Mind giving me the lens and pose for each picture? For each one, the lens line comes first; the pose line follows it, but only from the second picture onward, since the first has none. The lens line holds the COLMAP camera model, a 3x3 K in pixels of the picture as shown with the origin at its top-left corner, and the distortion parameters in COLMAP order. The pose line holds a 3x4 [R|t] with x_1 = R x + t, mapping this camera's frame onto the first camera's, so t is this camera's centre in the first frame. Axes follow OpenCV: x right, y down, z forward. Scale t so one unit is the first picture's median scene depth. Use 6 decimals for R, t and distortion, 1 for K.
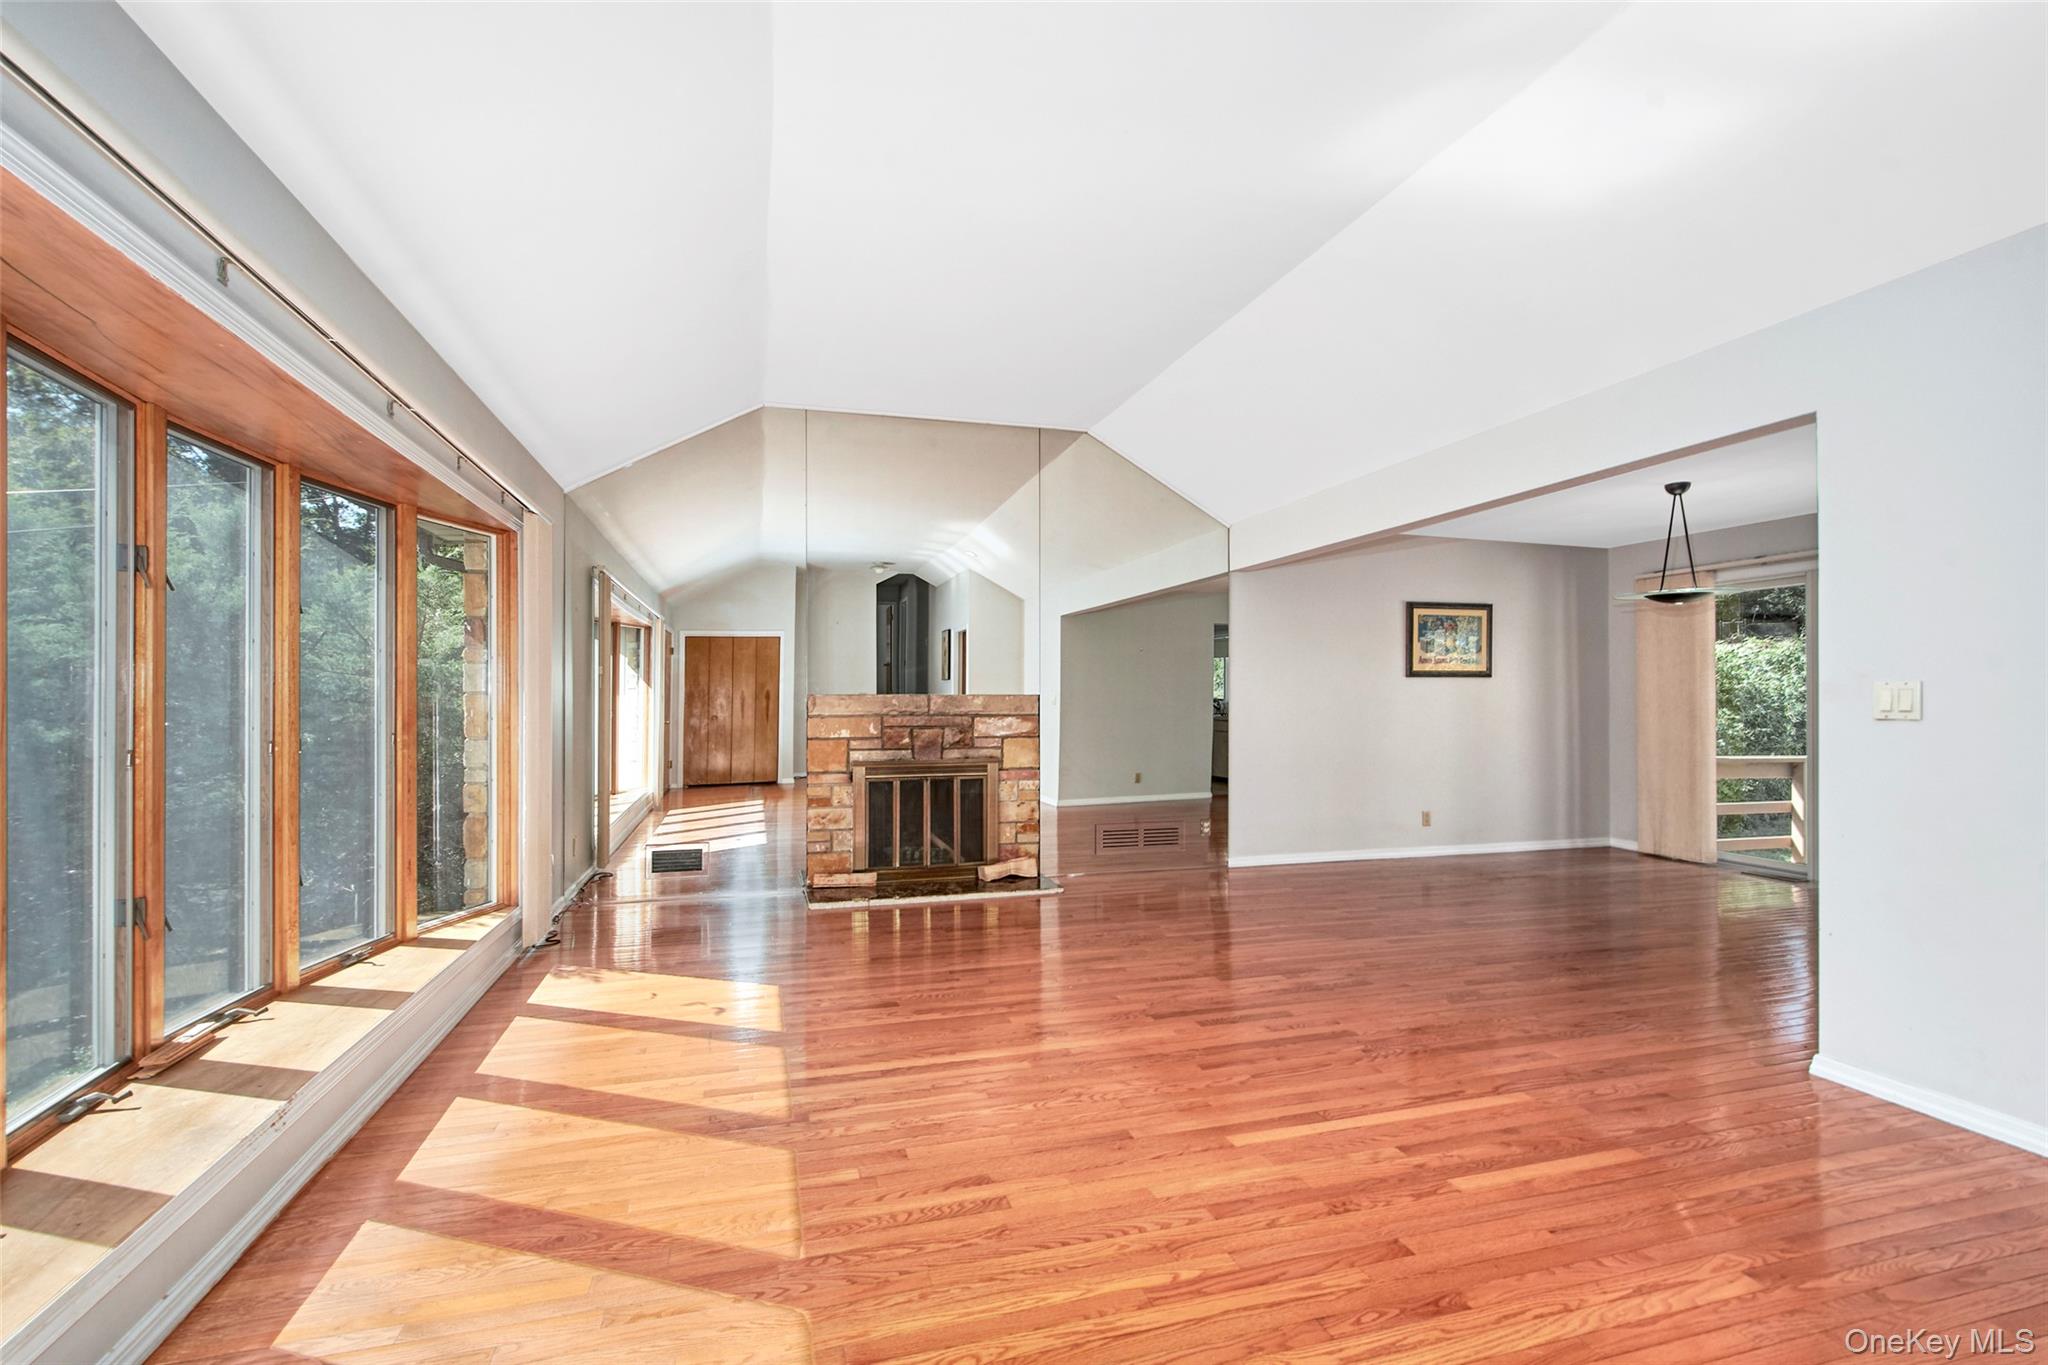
lens RADIAL K [[897.2, 0, 988.8], [0, 897.2, 695.5], [0, 0, 1]] dist [-0.002008, -0.003011]
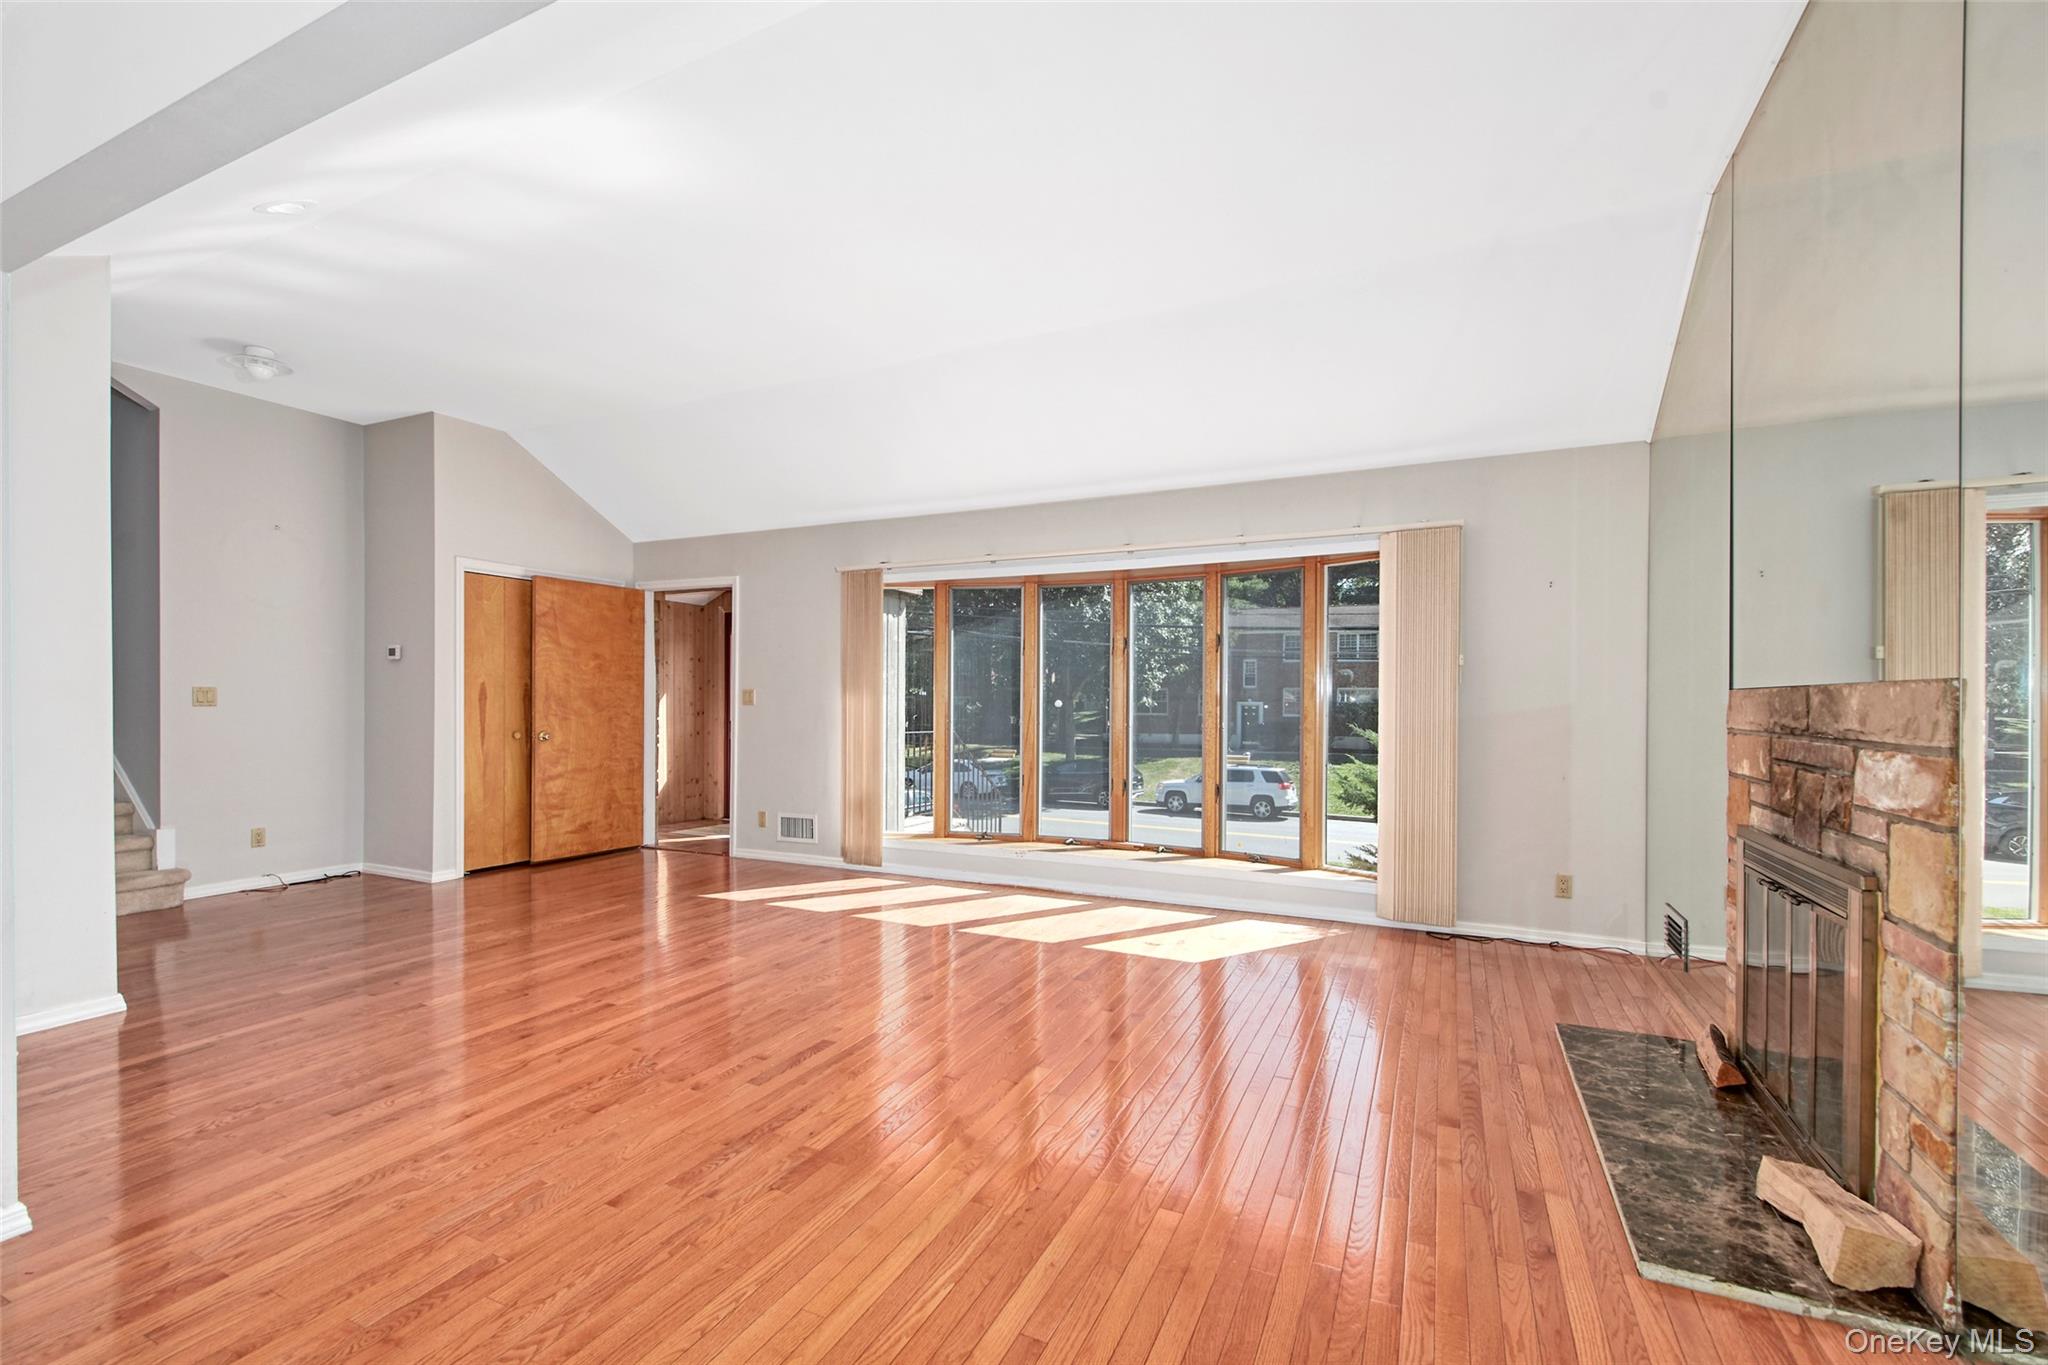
lens RADIAL K [[897.2, 0, 1002.2], [0, 897.2, 693.7], [0, 0, 1]] dist [-0.002008, -0.003011]
pose [[-0.657161, -0.001962, -0.753747, 0.397285], [0.003988, 0.999974, -0.006080, 0.004458], [0.753739, -0.007001, -0.657136, 0.846772]]
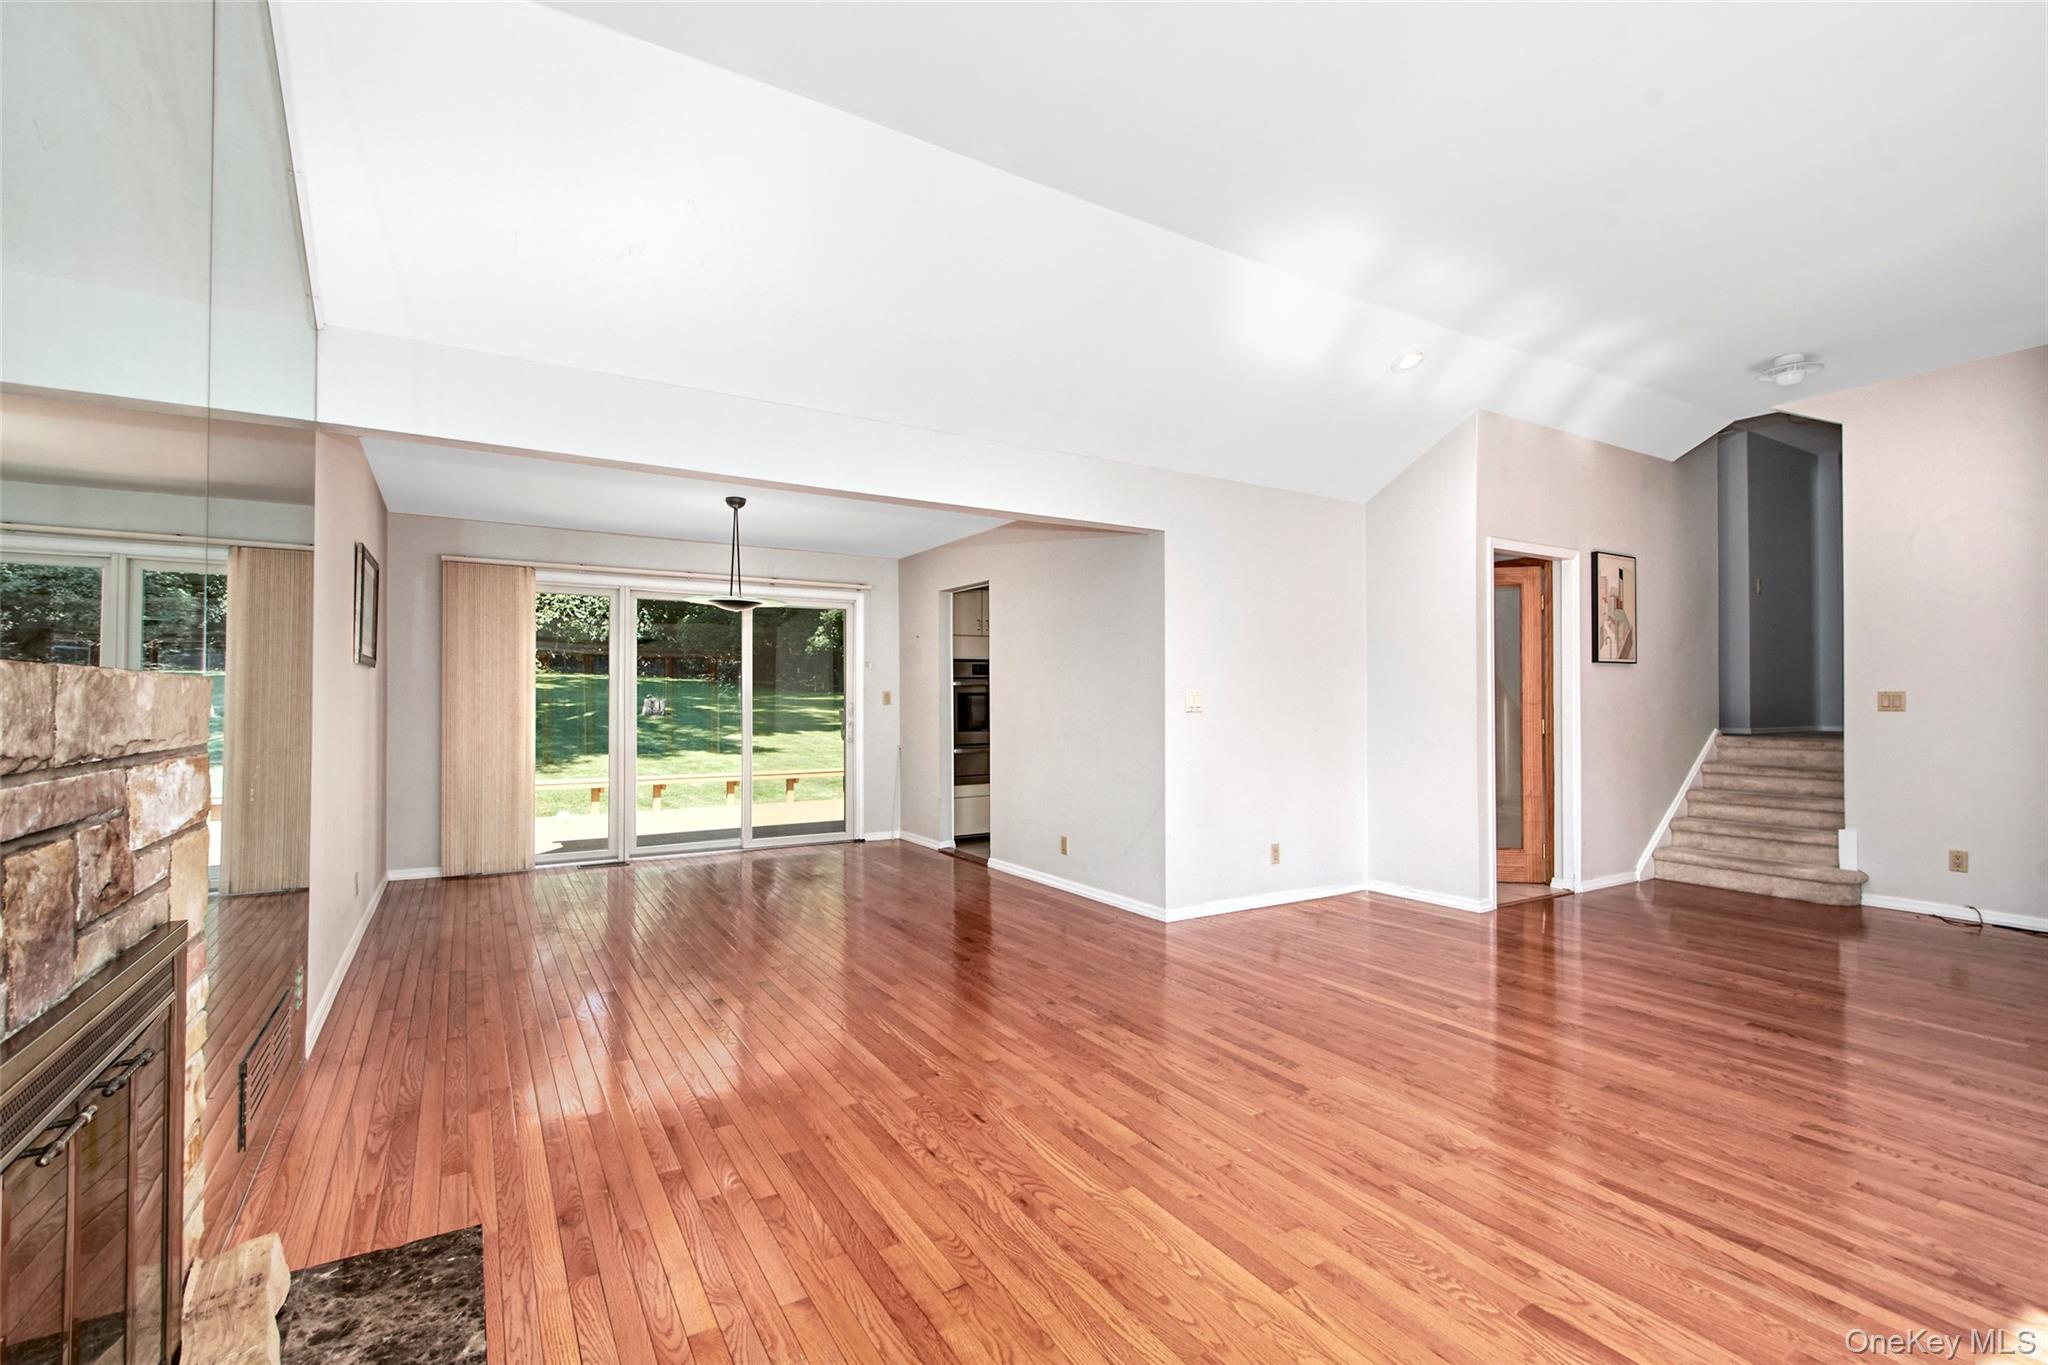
lens RADIAL K [[897.2, 0, 1007.6], [0, 897.2, 690.8], [0, 0, 1]] dist [-0.002008, -0.003011]
pose [[-0.276258, 0.013265, 0.960992, -0.258864], [-0.005984, 0.999862, -0.015522, 0.006368], [-0.961065, -0.010038, -0.276141, 0.732290]]
